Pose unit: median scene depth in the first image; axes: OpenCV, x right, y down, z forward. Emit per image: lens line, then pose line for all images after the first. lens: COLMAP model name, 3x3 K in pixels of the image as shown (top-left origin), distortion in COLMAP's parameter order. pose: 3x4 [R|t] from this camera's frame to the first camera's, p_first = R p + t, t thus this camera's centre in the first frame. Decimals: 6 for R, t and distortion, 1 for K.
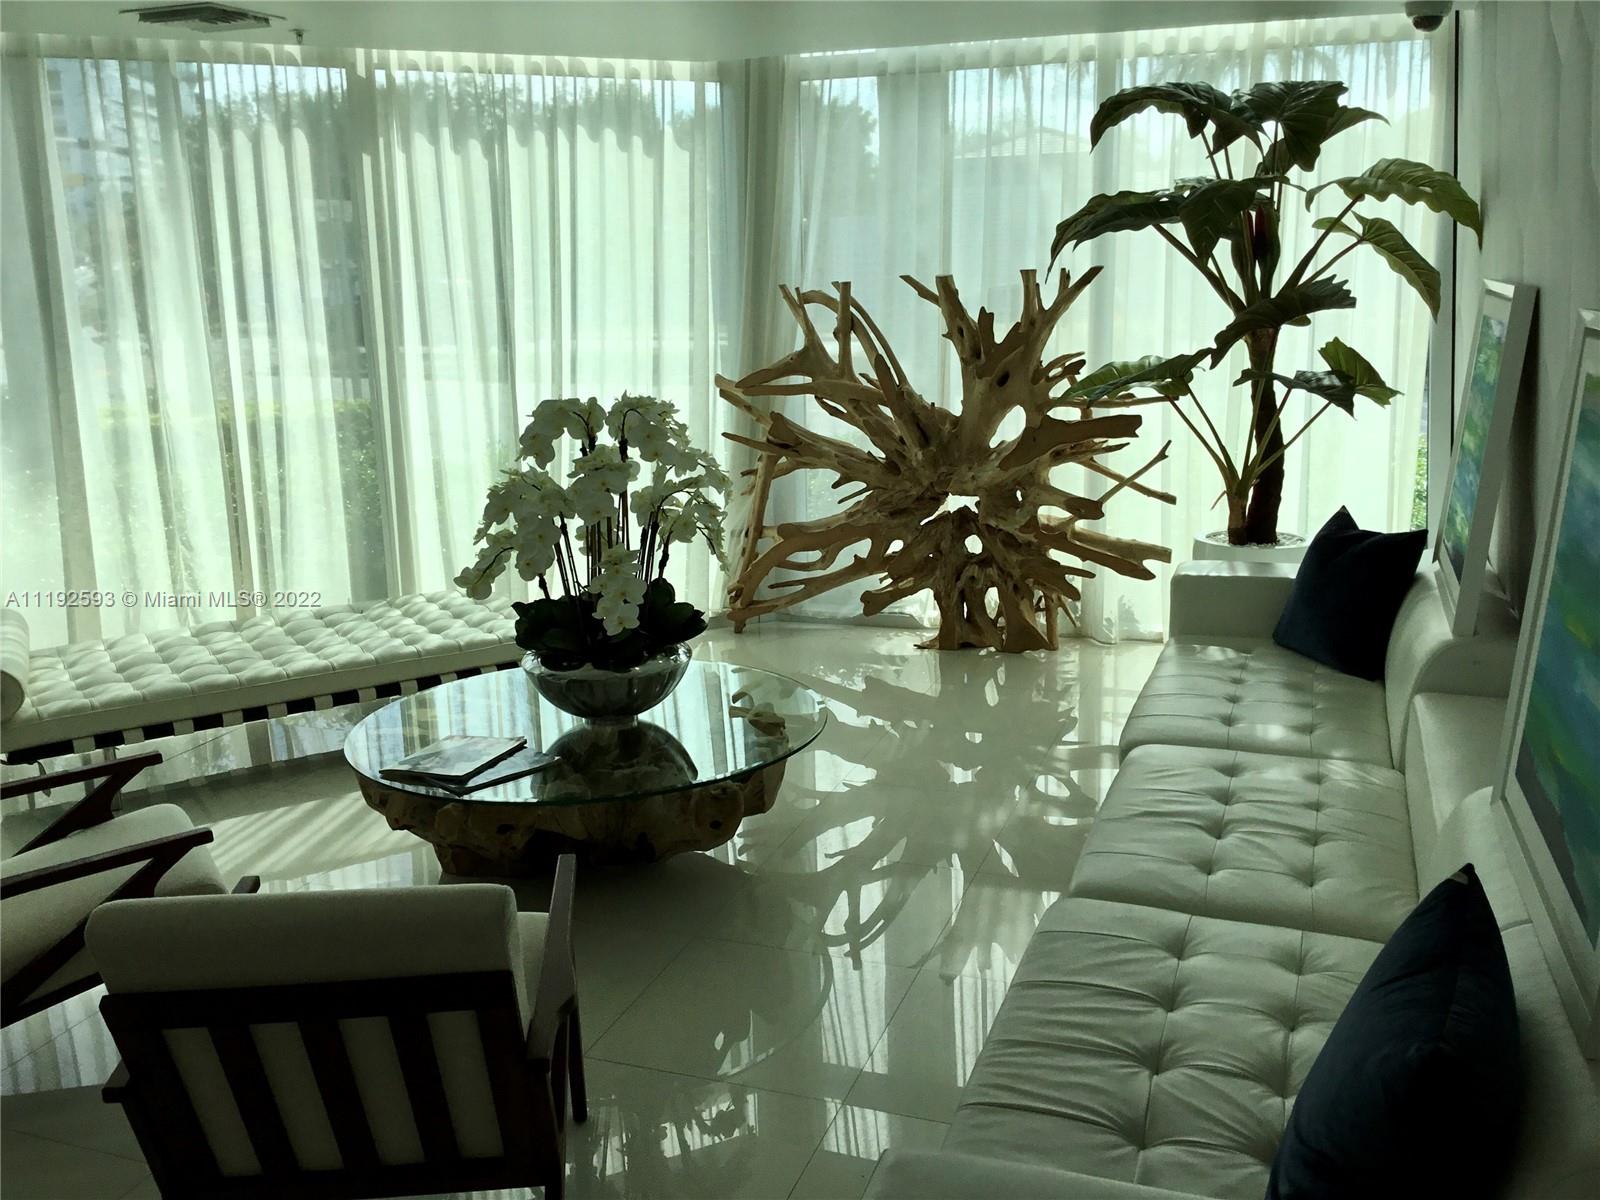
lens RADIAL K [[1479.8, 0, 800.0], [0, 1479.8, 600.0], [0, 0, 1]] dist [0.003105, 0.000940]
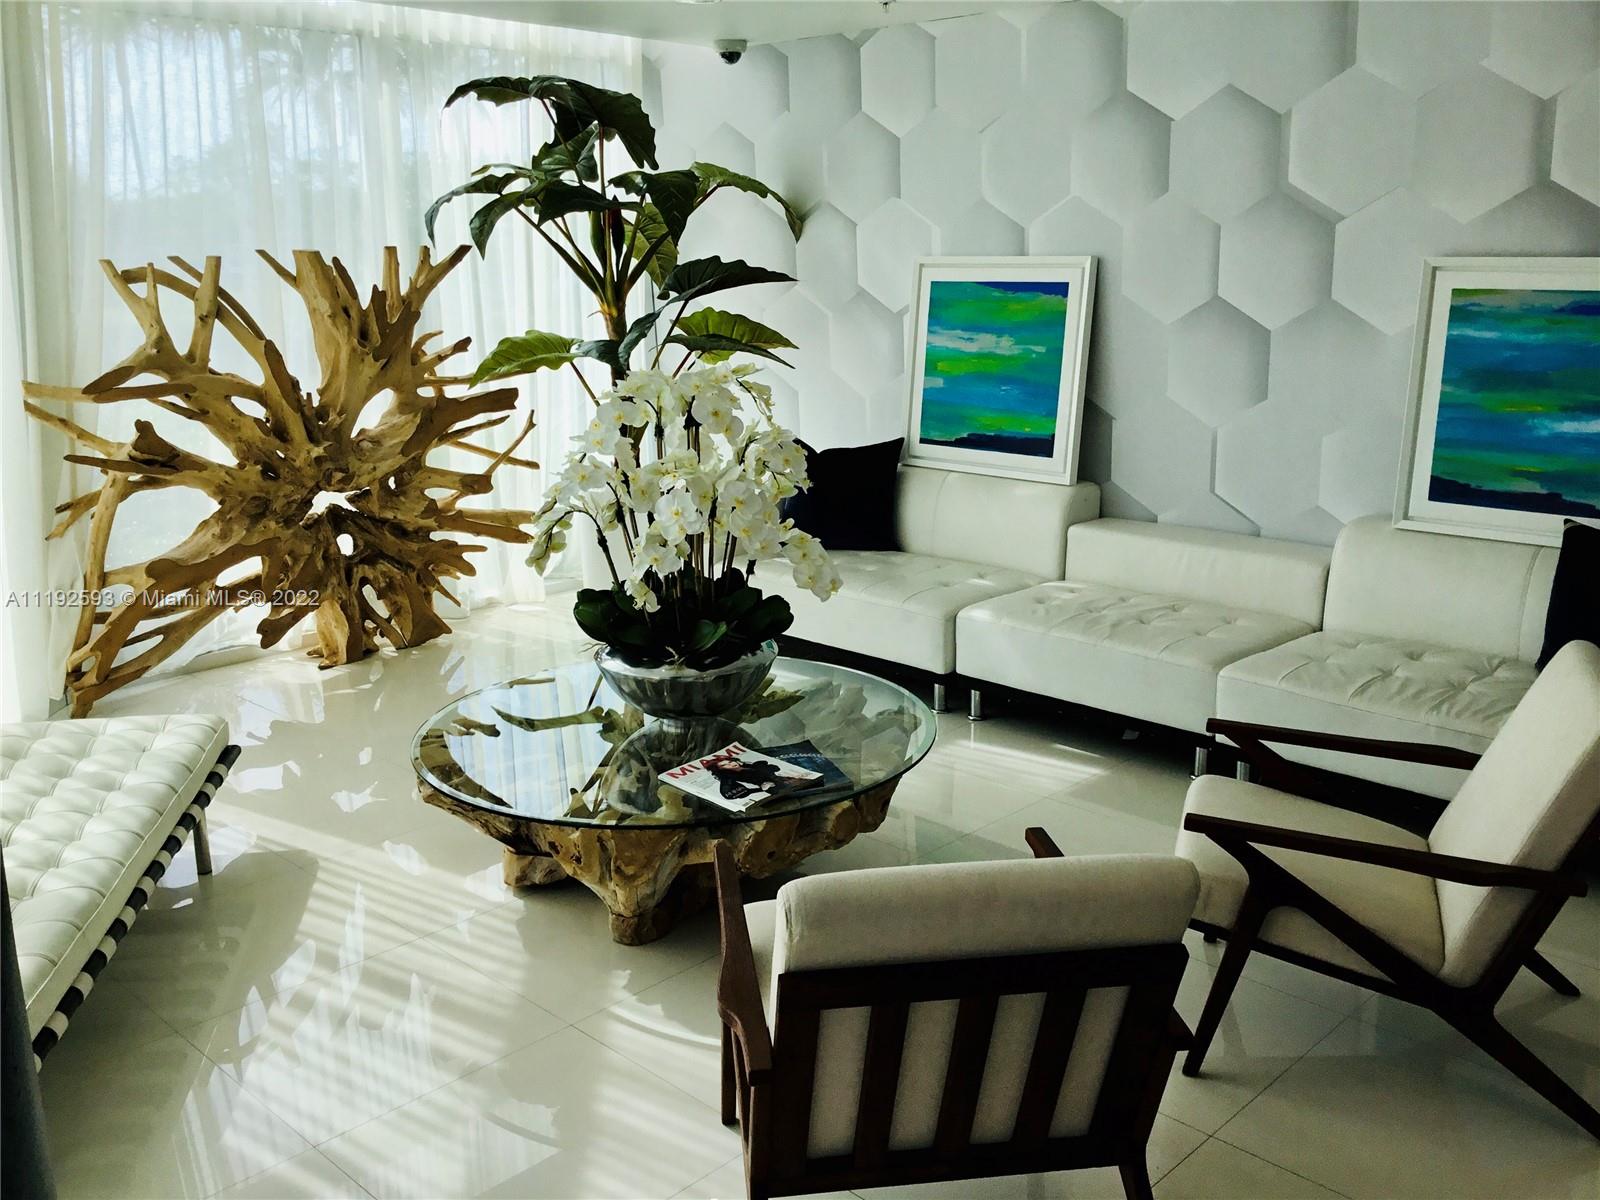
lens RADIAL K [[1479.8, 0, 800.0], [0, 1479.8, 600.0], [0, 0, 1]] dist [0.003105, 0.000940]
pose [[0.375319, -0.193876, 0.906393, -0.642615], [0.193122, 0.972776, 0.128107, -0.069972], [-0.906554, 0.126964, 0.402542, 0.391105]]
